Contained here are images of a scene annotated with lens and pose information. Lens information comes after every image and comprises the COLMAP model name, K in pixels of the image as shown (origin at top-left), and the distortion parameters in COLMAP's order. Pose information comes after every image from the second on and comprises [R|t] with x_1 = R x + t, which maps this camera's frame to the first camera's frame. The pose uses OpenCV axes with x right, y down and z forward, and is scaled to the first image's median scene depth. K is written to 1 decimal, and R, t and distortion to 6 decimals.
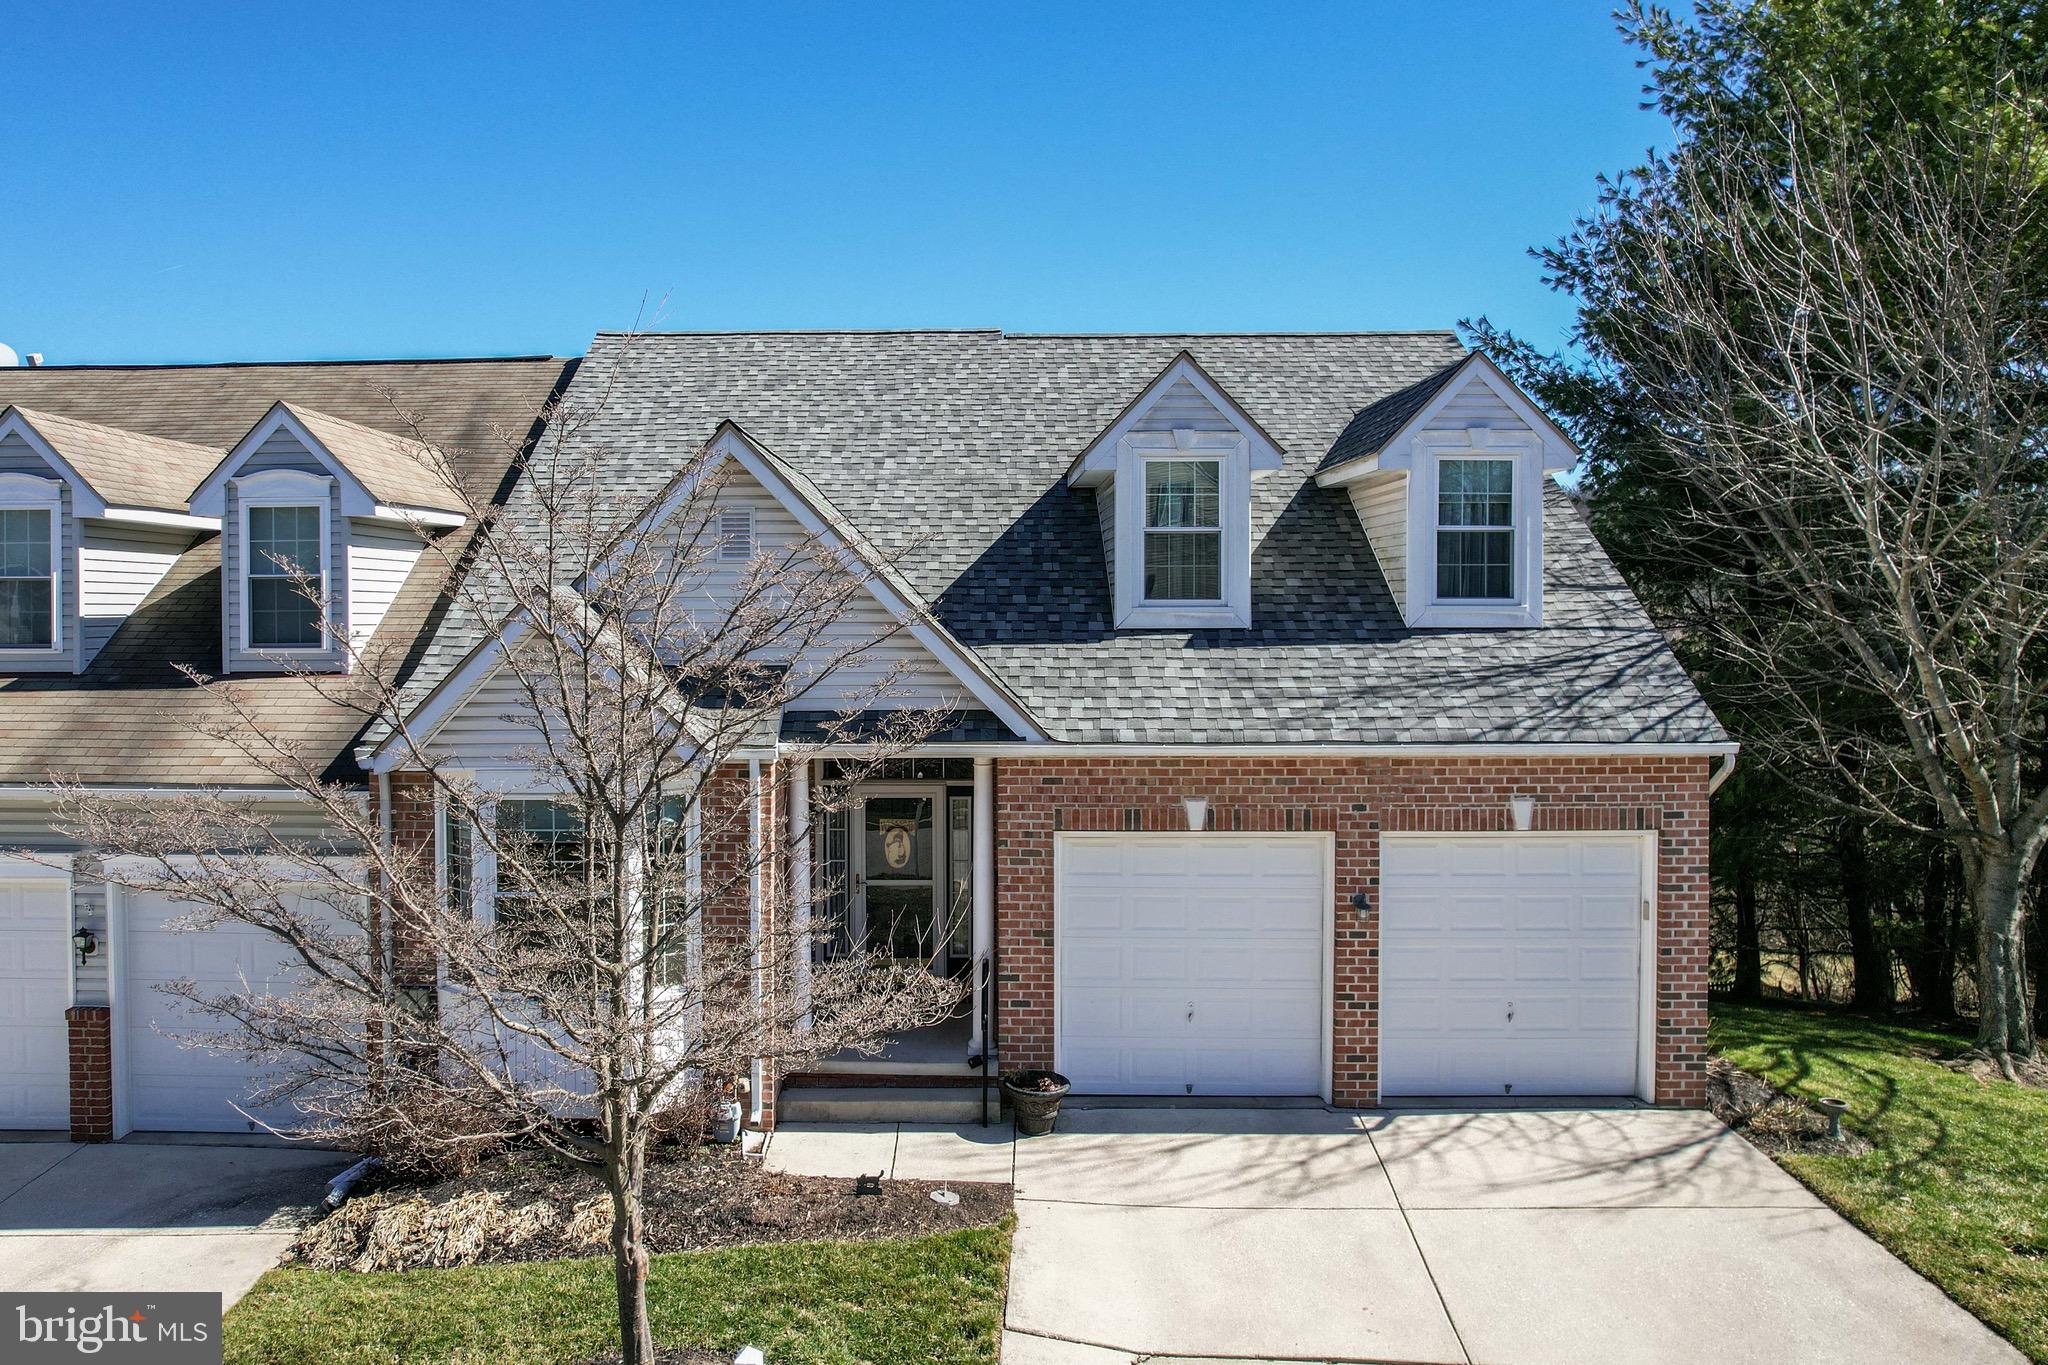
lens RADIAL K [[1439.5, 0, 943.1], [0, 1439.5, 601.2], [0, 0, 1]] dist [-0.056243, 0.039278]
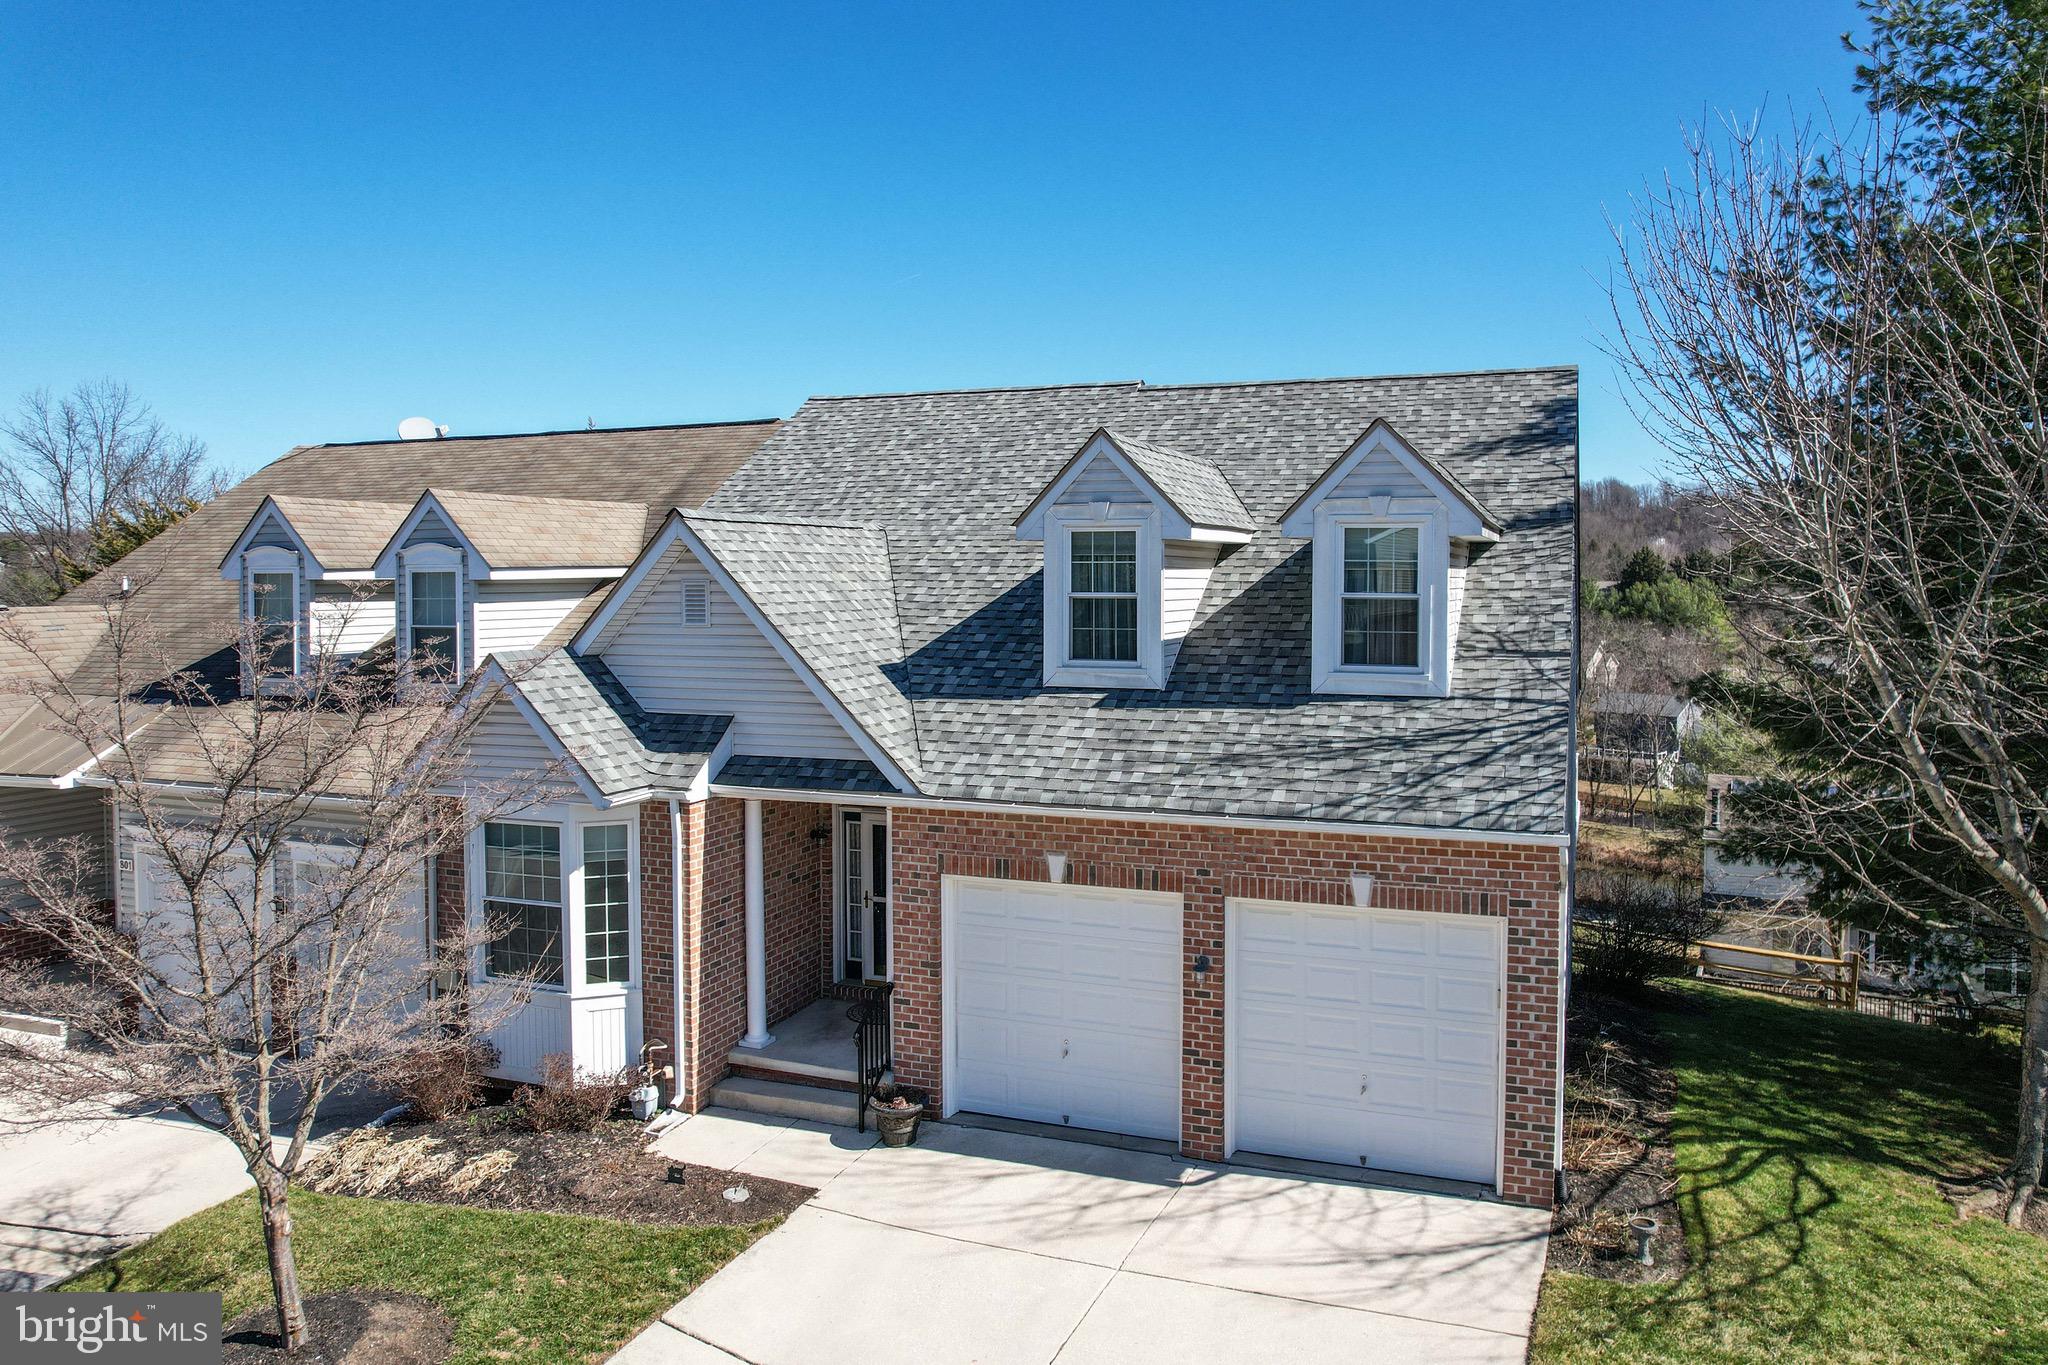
lens RADIAL K [[1329.6, 0, 1151.0], [0, 1329.6, 597.3], [0, 0, 1]] dist [-0.035328, 0.001904]
pose [[0.957685, 0.007183, -0.287729, 0.528853], [-0.002104, 0.999837, 0.017956, -0.072018], [0.287811, -0.016591, 0.957544, 0.072245]]
